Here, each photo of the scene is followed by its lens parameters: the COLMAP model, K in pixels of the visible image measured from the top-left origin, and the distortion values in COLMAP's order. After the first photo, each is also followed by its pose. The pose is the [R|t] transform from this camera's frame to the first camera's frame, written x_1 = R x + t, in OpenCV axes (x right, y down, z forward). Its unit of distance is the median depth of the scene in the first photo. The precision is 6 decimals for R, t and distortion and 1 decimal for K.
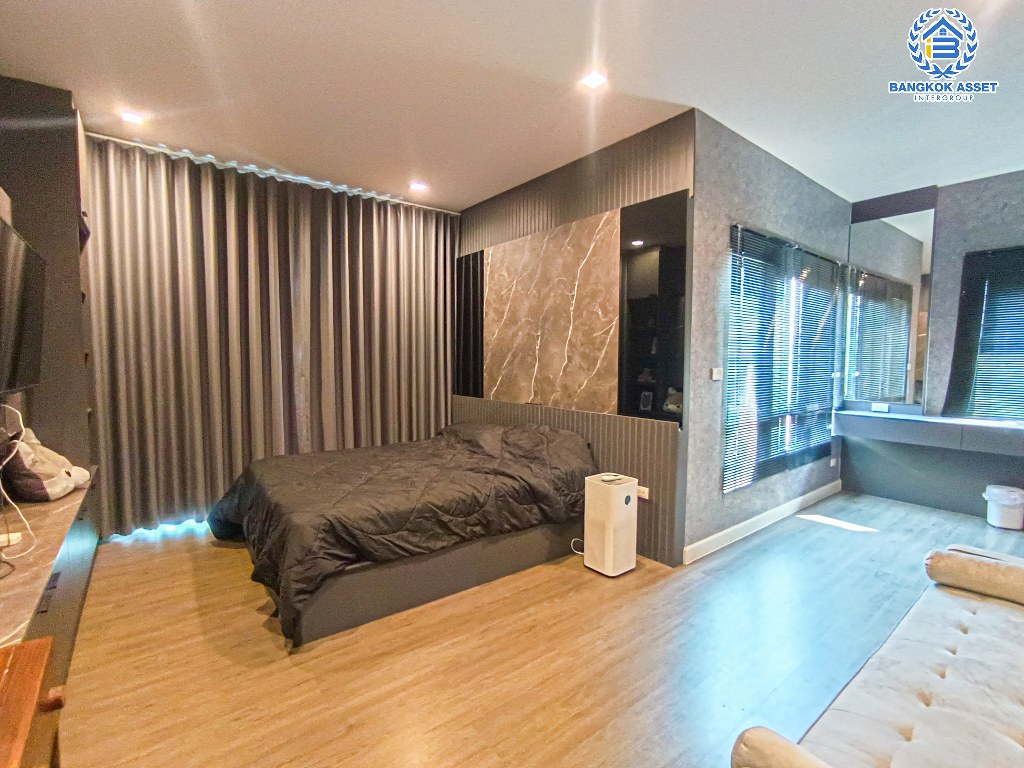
lens RADIAL K [[471.0, 0, 510.6], [0, 471.0, 386.4], [0, 0, 1]] dist [-0.022391, 0.000164]
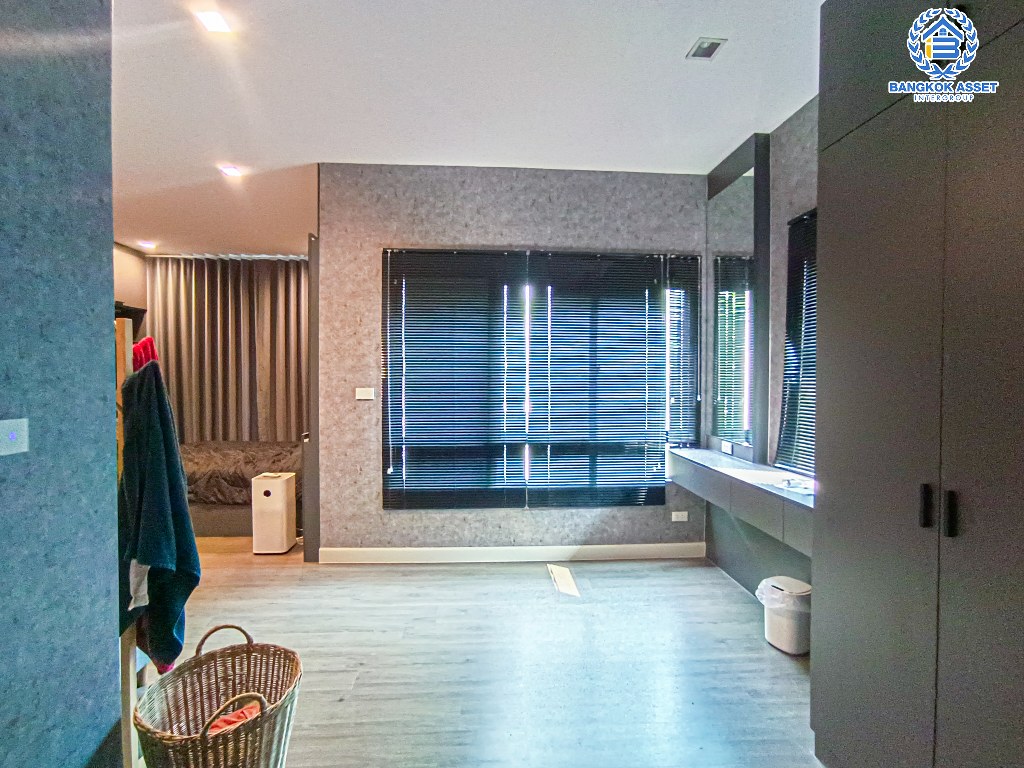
lens RADIAL K [[471.0, 0, 511.7], [0, 471.0, 380.1], [0, 0, 1]] dist [-0.022391, 0.000164]
pose [[0.824336, 0.006919, -0.566059, 1.114405], [-0.036308, 0.998513, -0.040670, -0.020787], [0.564936, 0.054078, 0.823361, 0.260188]]
